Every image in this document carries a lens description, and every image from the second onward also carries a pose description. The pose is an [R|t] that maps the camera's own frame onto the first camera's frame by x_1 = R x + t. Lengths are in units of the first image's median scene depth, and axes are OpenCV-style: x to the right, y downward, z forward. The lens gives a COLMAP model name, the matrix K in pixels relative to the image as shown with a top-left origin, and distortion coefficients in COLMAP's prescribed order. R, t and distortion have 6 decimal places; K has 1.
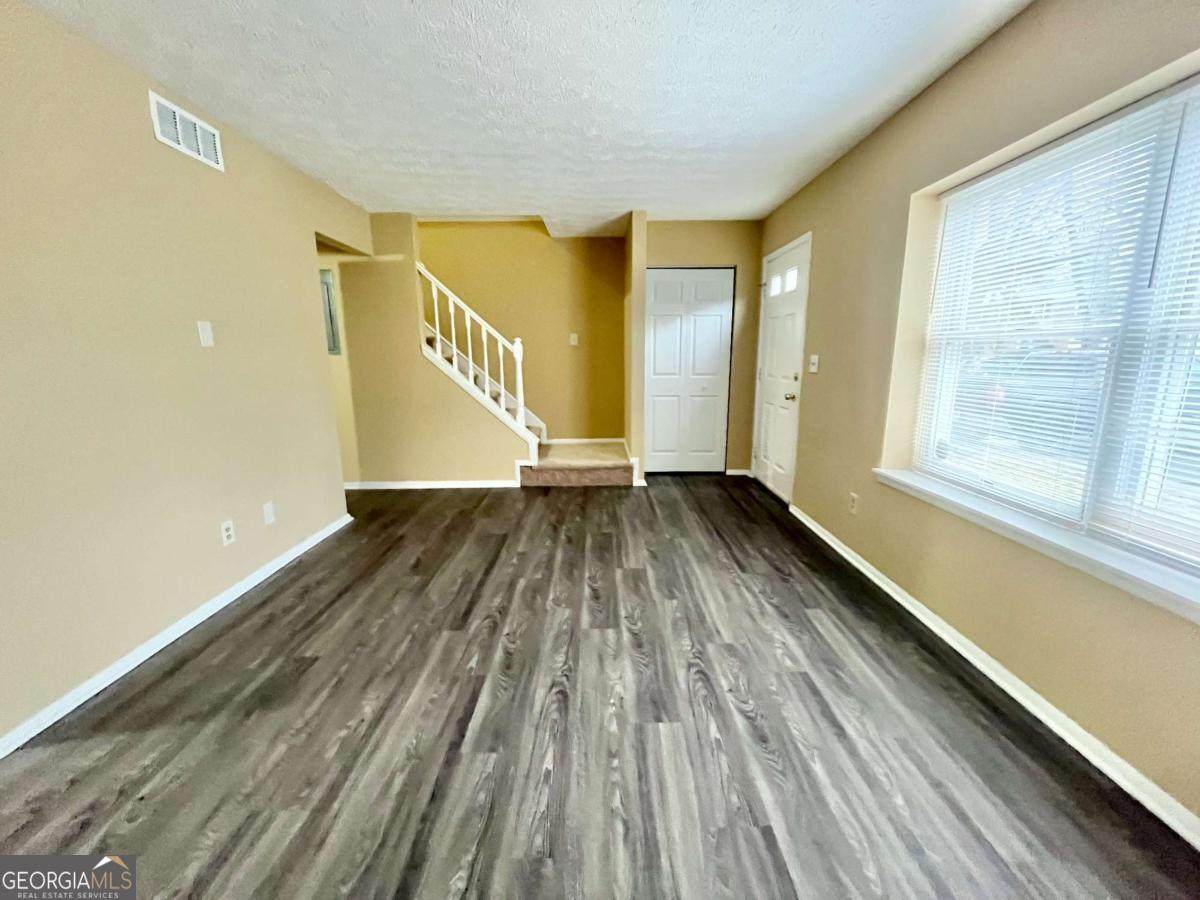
lens RADIAL K [[481.7, 0, 600.4], [0, 481.7, 445.2], [0, 0, 1]] dist [-0.000117, -0.000100]
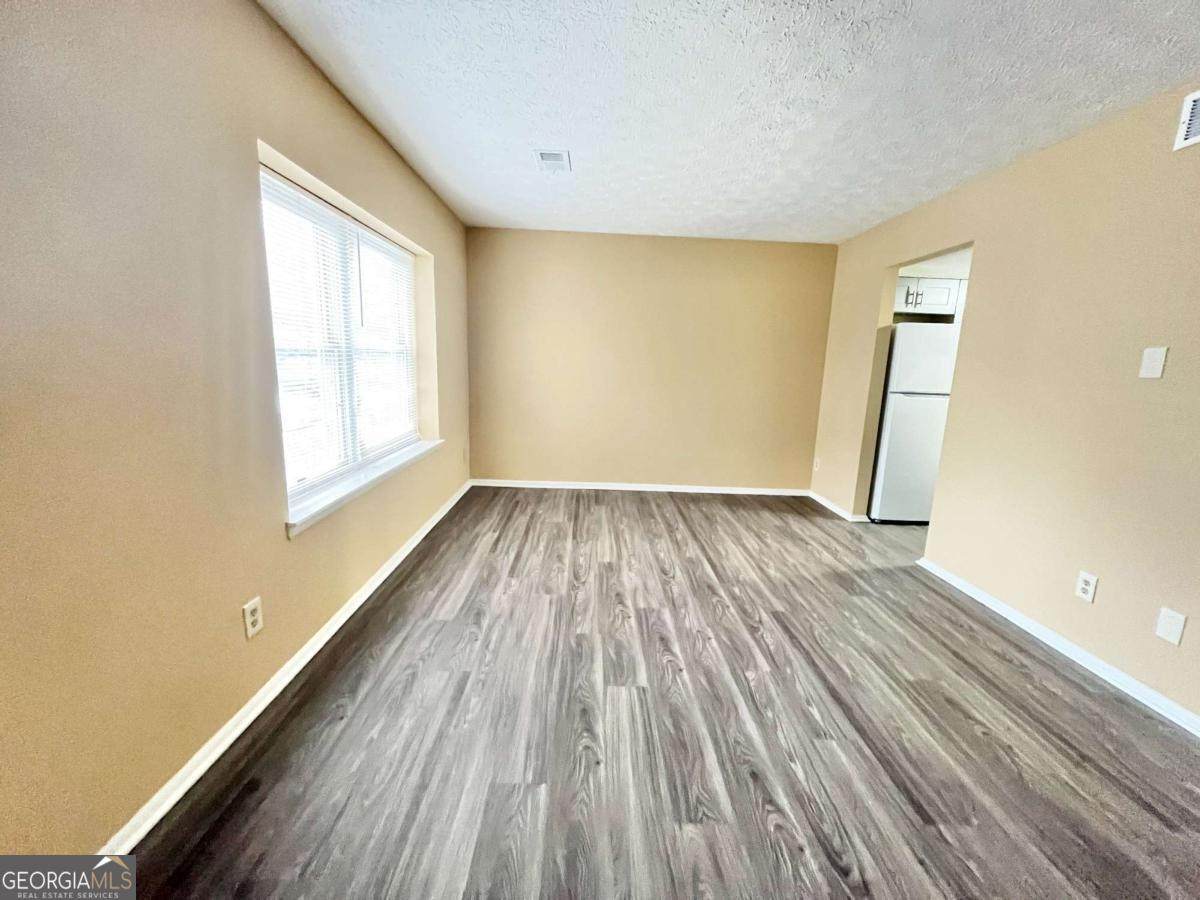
lens RADIAL K [[479.4, 0, 595.6], [0, 479.4, 451.8], [0, 0, 1]] dist [-0.012548, -0.000048]
pose [[-0.999625, -0.023409, -0.014199, 0.161761], [-0.027000, 0.928800, 0.369597, -0.394031], [0.004536, 0.369842, -0.929084, 1.971647]]
